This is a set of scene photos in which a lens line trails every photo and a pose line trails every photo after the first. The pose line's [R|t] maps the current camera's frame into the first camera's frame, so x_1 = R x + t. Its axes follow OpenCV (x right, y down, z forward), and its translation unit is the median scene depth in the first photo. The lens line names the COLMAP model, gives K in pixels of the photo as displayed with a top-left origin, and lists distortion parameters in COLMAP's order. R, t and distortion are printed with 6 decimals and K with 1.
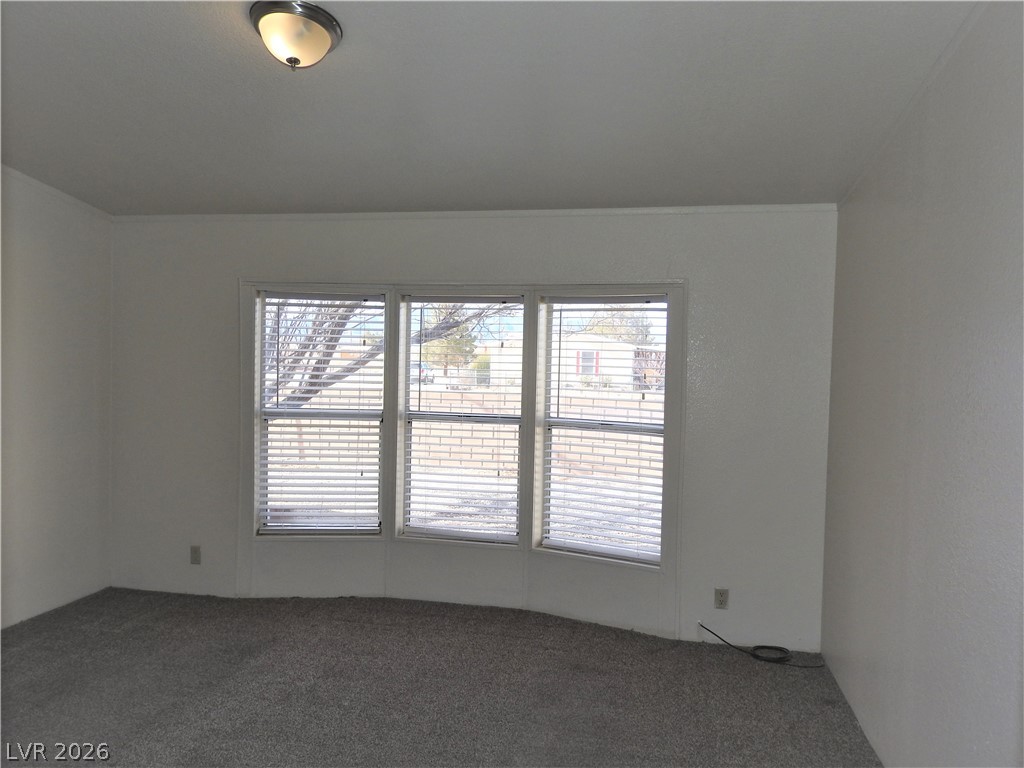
lens RADIAL K [[726.6, 0, 513.0], [0, 726.6, 378.7], [0, 0, 1]] dist [0.010718, -0.005799]
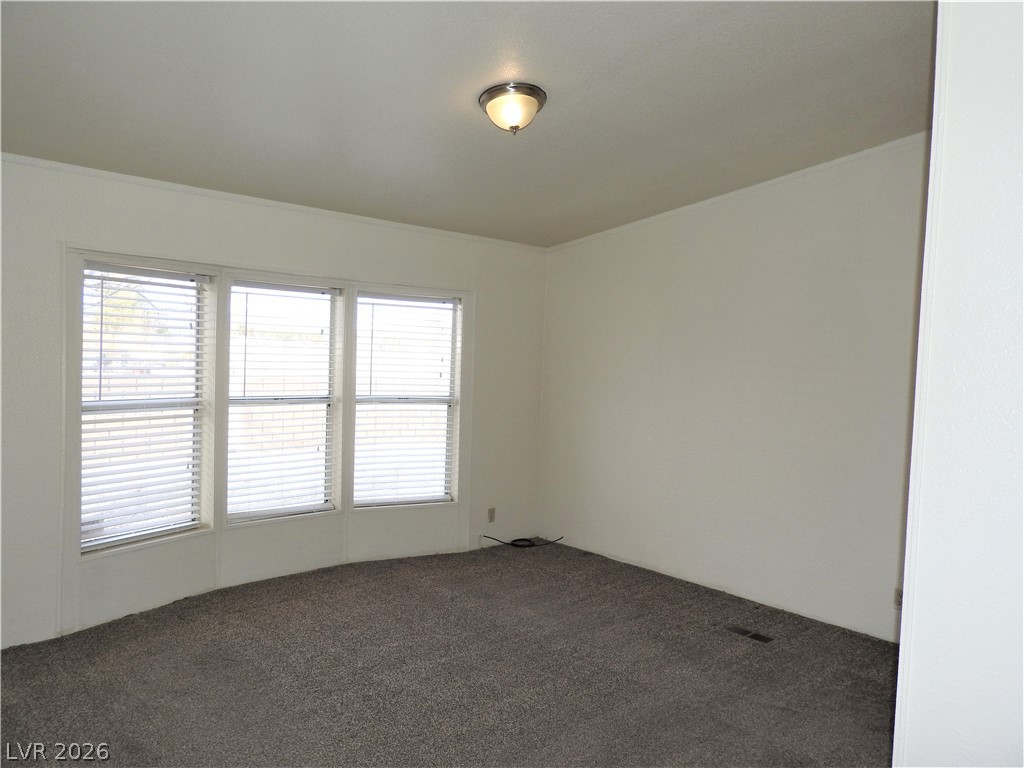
lens RADIAL K [[726.6, 0, 513.0], [0, 726.6, 388.1], [0, 0, 1]] dist [0.010718, -0.005799]
pose [[0.587906, -0.044770, 0.807690, -0.732170], [-0.000928, 0.998429, 0.056018, -0.023386], [-0.808929, -0.033683, 0.586941, 0.120190]]
